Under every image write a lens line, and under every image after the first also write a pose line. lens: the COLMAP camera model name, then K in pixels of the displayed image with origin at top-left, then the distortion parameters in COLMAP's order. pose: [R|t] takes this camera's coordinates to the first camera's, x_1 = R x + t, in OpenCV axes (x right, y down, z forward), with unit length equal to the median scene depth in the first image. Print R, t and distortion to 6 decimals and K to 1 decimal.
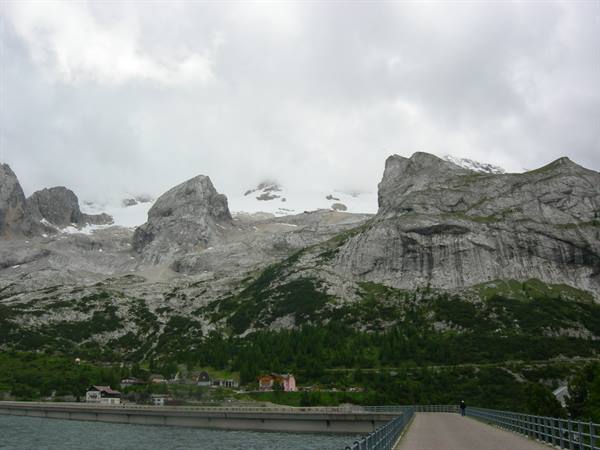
lens RADIAL K [[2088.1, 0, 299.4], [0, 2088.1, 226.0], [0, 0, 1]] dist [0.491861, 0.000000]
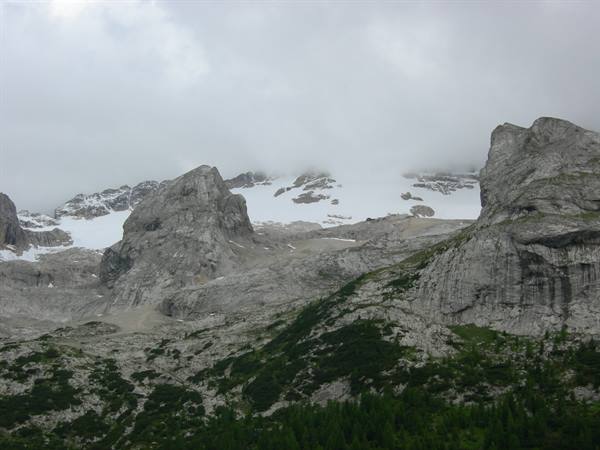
lens RADIAL K [[2088.1, 0, 300.7], [0, 2088.1, 223.8], [0, 0, 1]] dist [0.491861, 0.000000]
pose [[0.992335, -0.027641, -0.120443, 0.060155], [0.019612, 0.997537, -0.067342, 0.037926], [0.122007, 0.064463, 0.990434, 0.368568]]
